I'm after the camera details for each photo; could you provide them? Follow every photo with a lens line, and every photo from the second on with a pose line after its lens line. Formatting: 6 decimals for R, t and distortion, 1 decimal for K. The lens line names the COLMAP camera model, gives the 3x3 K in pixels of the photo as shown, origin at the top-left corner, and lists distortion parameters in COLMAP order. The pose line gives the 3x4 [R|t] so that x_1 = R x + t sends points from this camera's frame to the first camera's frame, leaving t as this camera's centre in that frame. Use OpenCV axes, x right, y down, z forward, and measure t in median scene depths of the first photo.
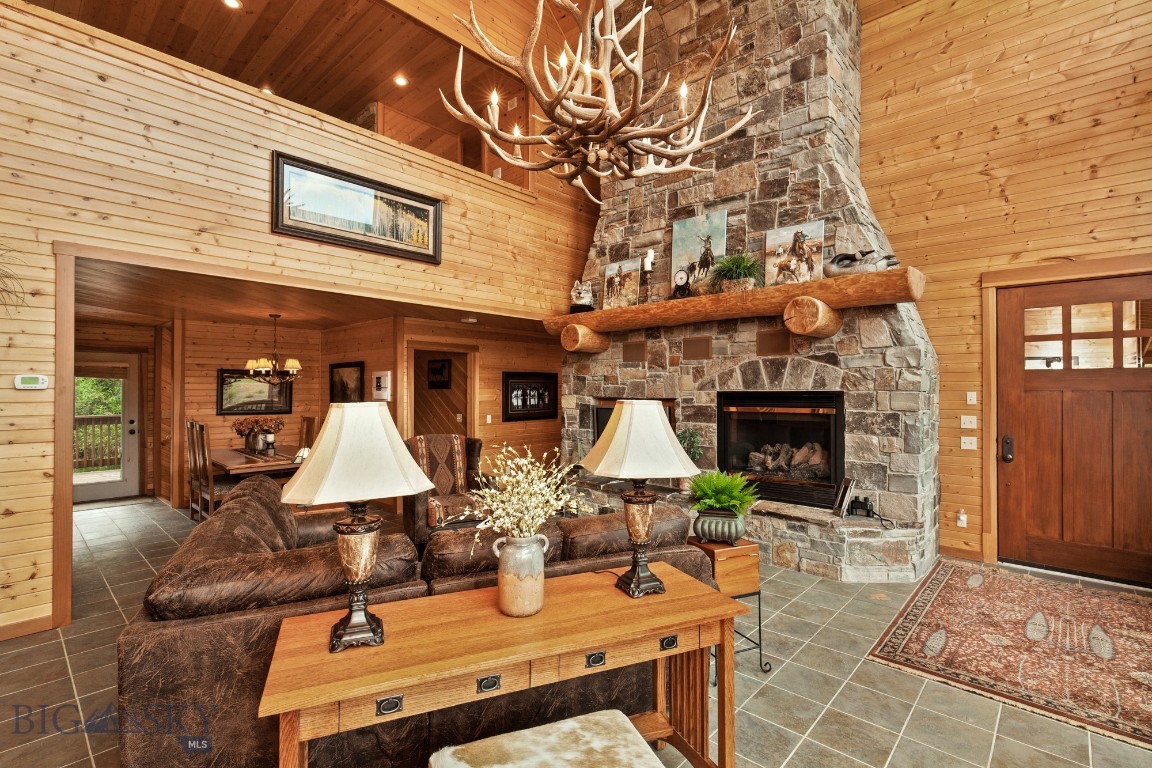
lens RADIAL K [[524.4, 0, 584.5], [0, 524.4, 385.8], [0, 0, 1]] dist [0.000746, -0.000224]
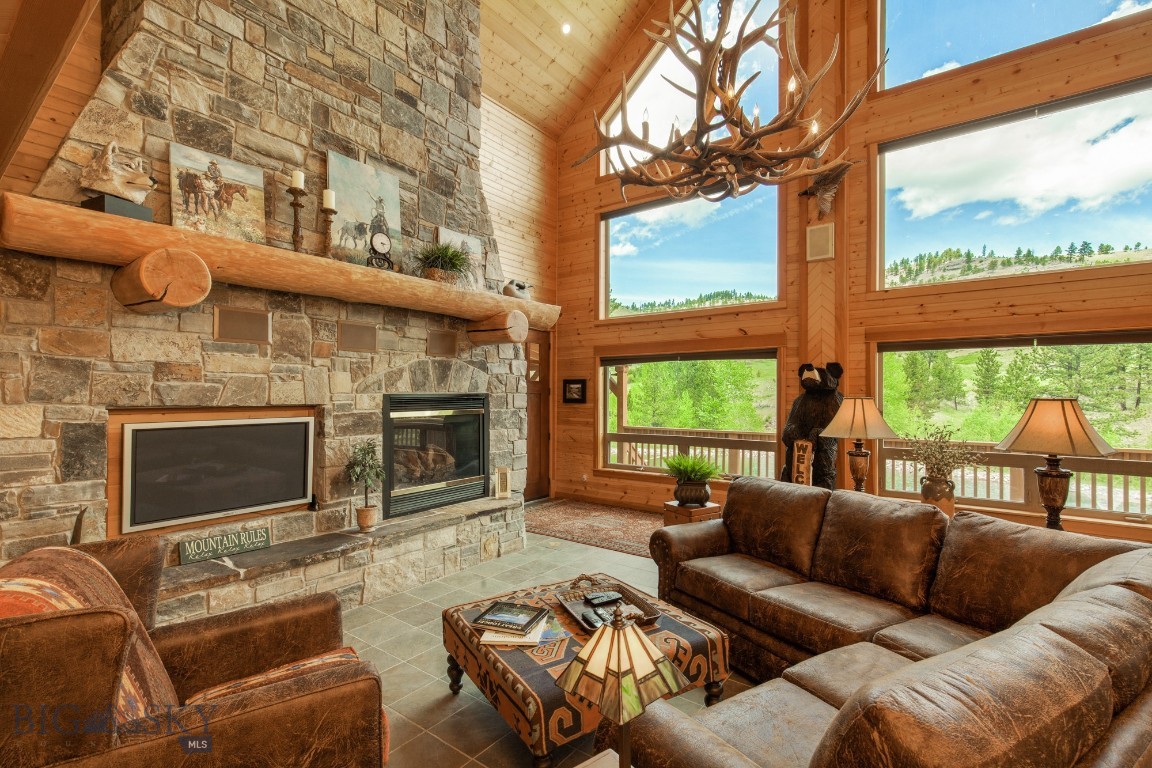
lens RADIAL K [[524.4, 0, 573.3], [0, 524.4, 389.6], [0, 0, 1]] dist [0.000746, -0.000224]
pose [[-0.096088, 0.006373, 0.995352, -0.578781], [-0.008990, 0.999933, -0.007270, 0.006963], [-0.995332, -0.009647, -0.096024, 0.783150]]
